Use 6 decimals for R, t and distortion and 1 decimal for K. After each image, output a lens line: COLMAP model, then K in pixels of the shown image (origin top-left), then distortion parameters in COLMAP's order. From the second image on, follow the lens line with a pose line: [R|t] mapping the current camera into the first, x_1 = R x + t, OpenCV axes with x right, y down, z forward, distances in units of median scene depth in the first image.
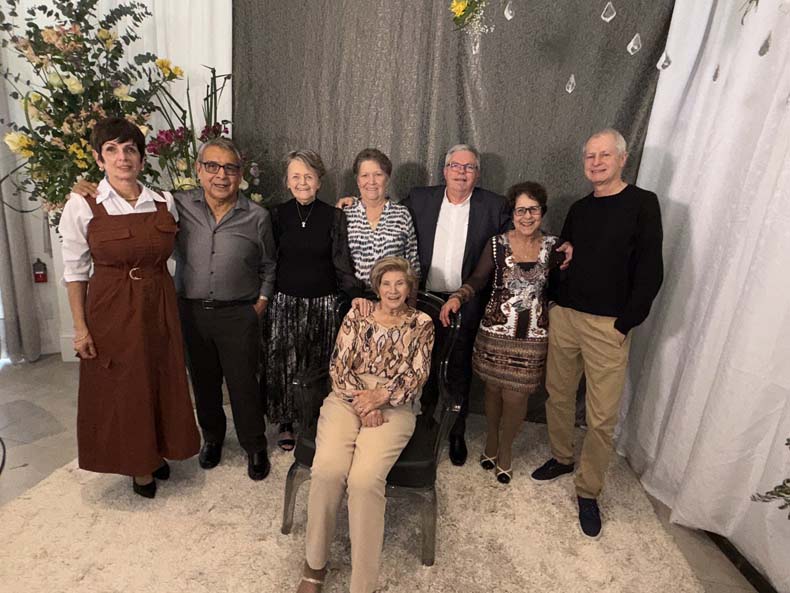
lens RADIAL K [[433.7, 0, 394.2], [0, 433.7, 300.4], [0, 0, 1]] dist [0.001287, -0.001605]
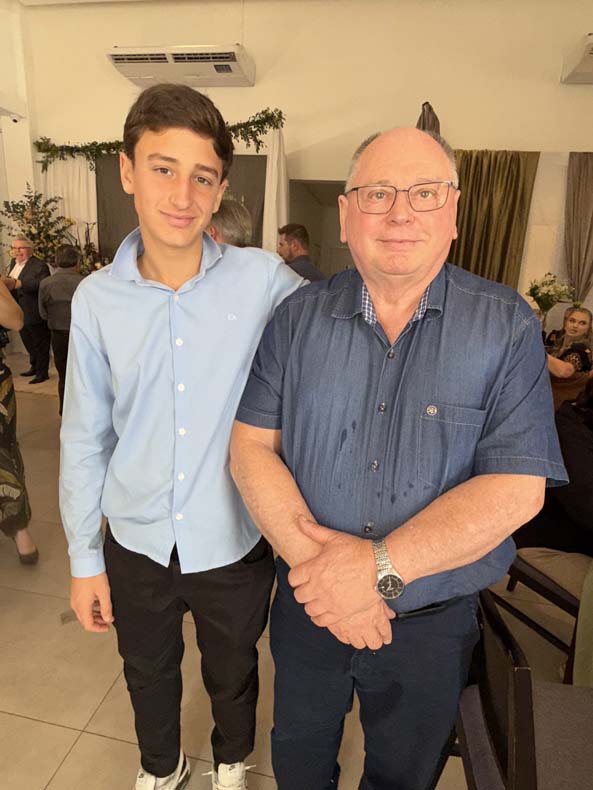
lens RADIAL K [[433.7, 0, 296.5], [0, 433.7, 395.0], [0, 0, 1]] dist [0.001287, -0.001605]
pose [[0.999690, -0.021112, -0.013166, 0.796198], [0.021155, 0.999771, 0.003200, 0.481859], [0.013096, -0.003477, 0.999908, -1.485070]]
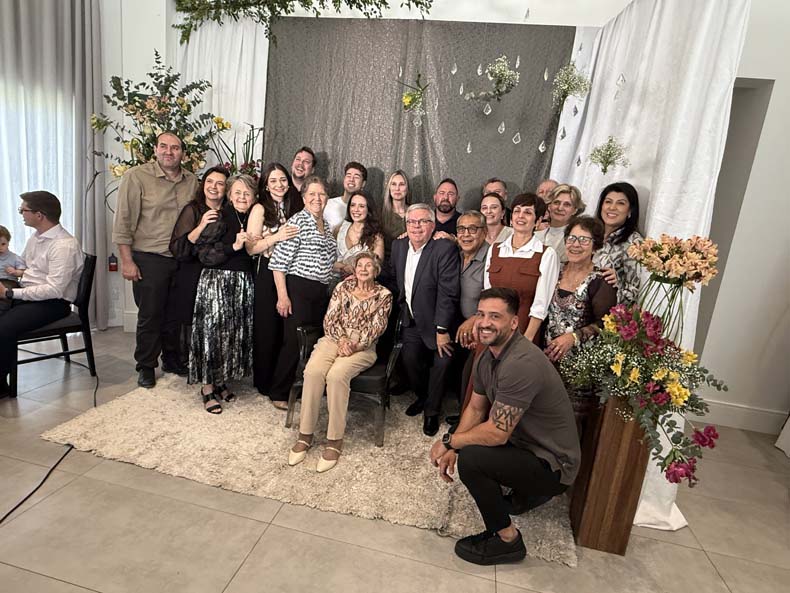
lens RADIAL K [[433.7, 0, 394.2], [0, 433.7, 300.4], [0, 0, 1]] dist [0.001287, -0.001605]
pose [[0.999317, 0.031333, -0.019593, 0.109149], [-0.032349, 0.998020, -0.053934, 0.122791], [0.017864, 0.054531, 0.998352, -0.423166]]
